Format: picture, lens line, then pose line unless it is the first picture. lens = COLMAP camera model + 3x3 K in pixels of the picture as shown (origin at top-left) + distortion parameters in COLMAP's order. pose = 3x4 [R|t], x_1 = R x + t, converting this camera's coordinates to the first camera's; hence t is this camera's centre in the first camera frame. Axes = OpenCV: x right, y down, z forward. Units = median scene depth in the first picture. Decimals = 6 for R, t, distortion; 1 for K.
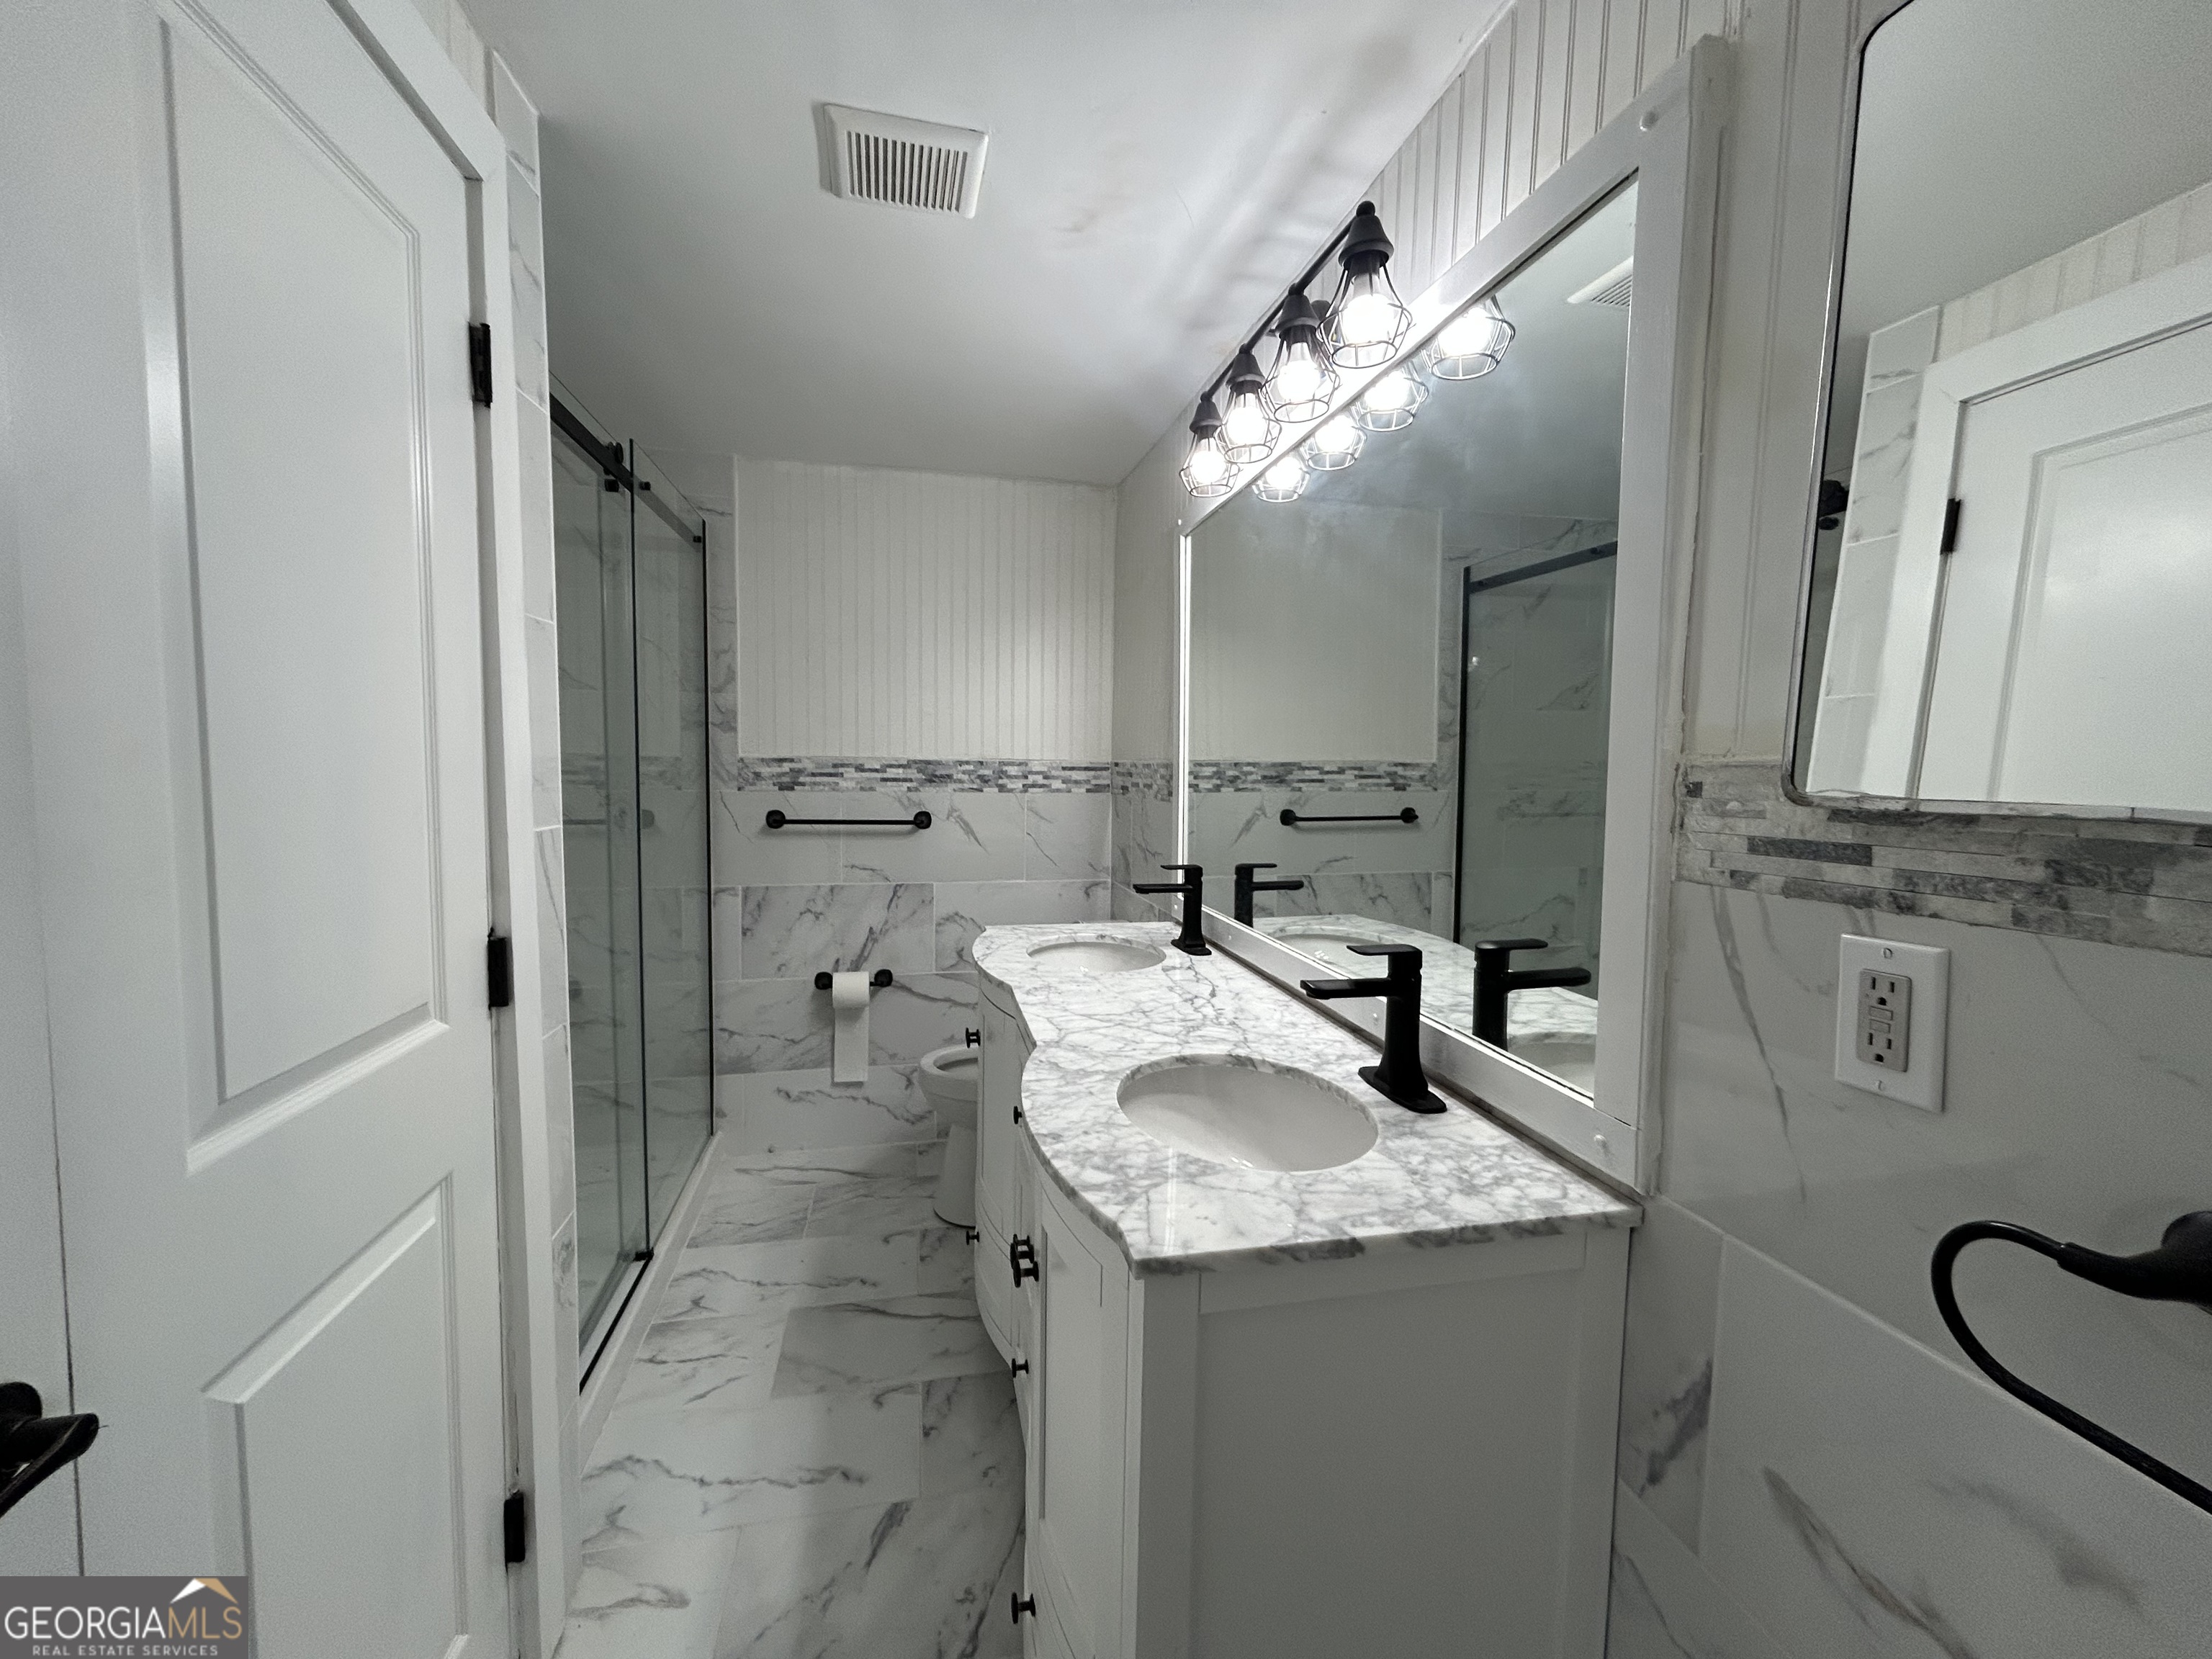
lens RADIAL K [[903.2, 0, 1101.4], [0, 903.2, 826.2], [0, 0, 1]] dist [-0.000415, 0.000216]
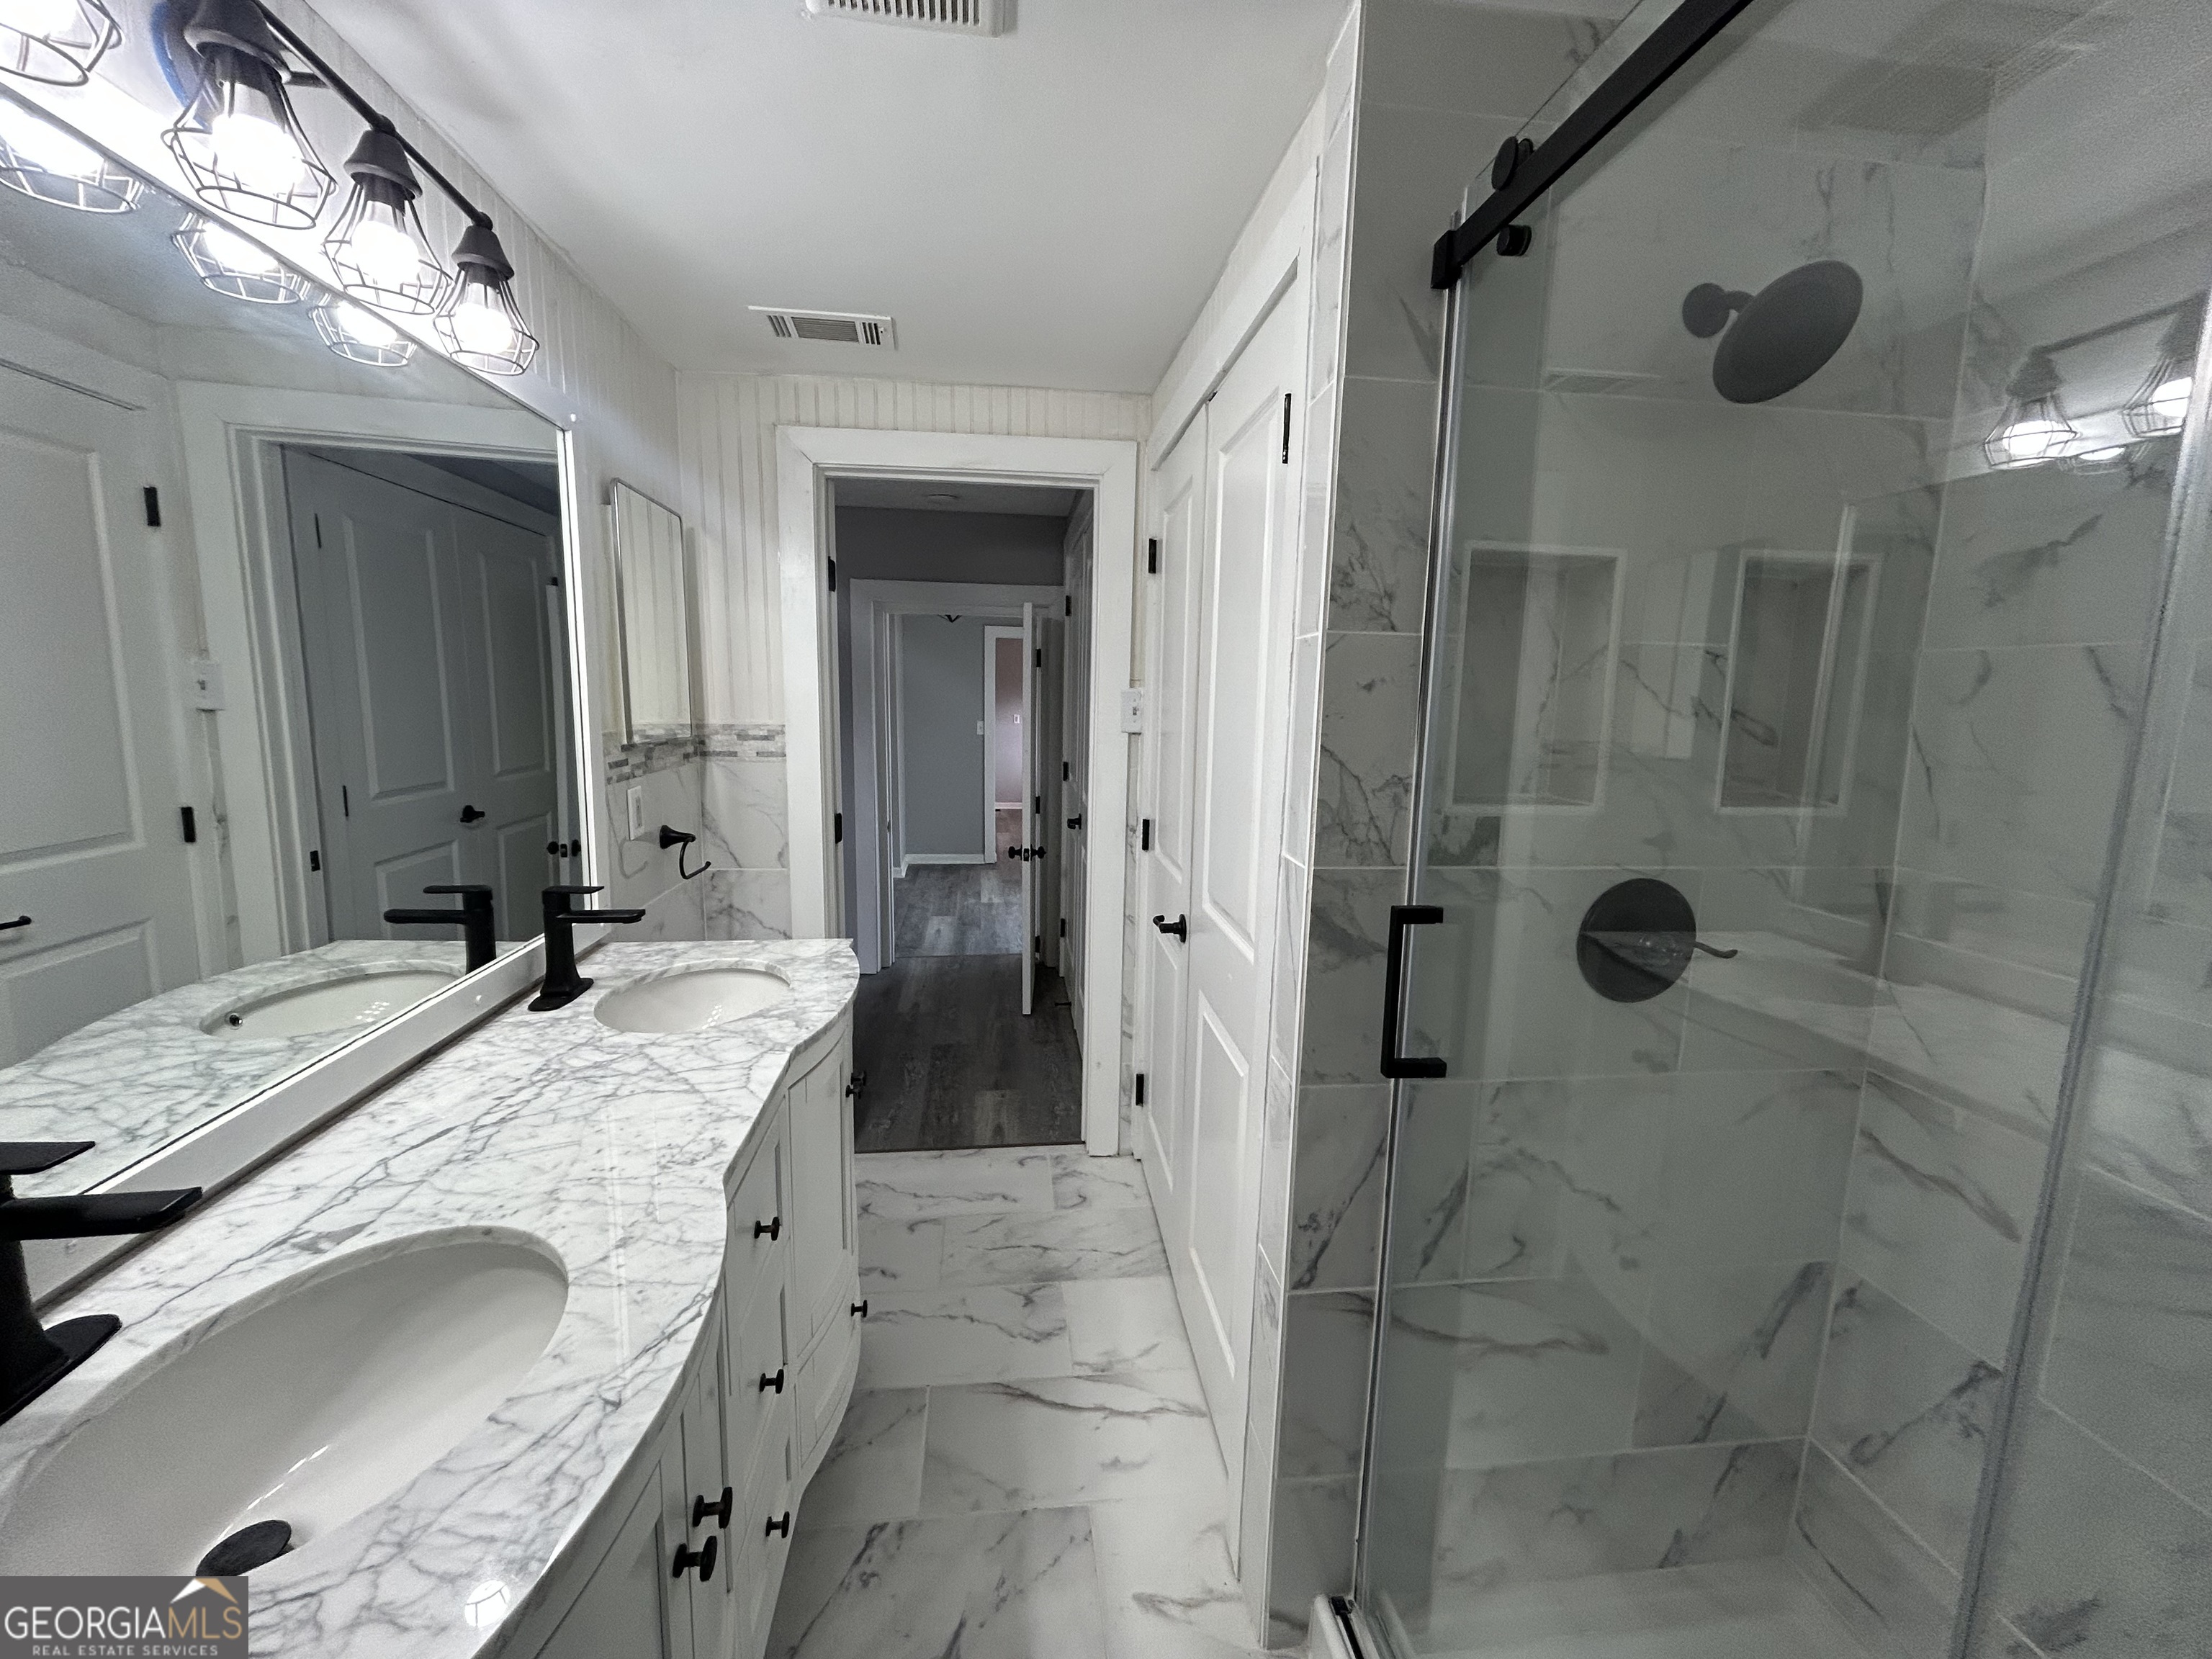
lens RADIAL K [[903.2, 0, 1101.4], [0, 903.2, 826.2], [0, 0, 1]] dist [-0.000415, 0.000216]
pose [[-0.995407, -0.048985, 0.082257, -0.474925], [-0.029901, 0.975278, 0.218951, -0.225973], [-0.090948, 0.215485, -0.972263, 1.862245]]
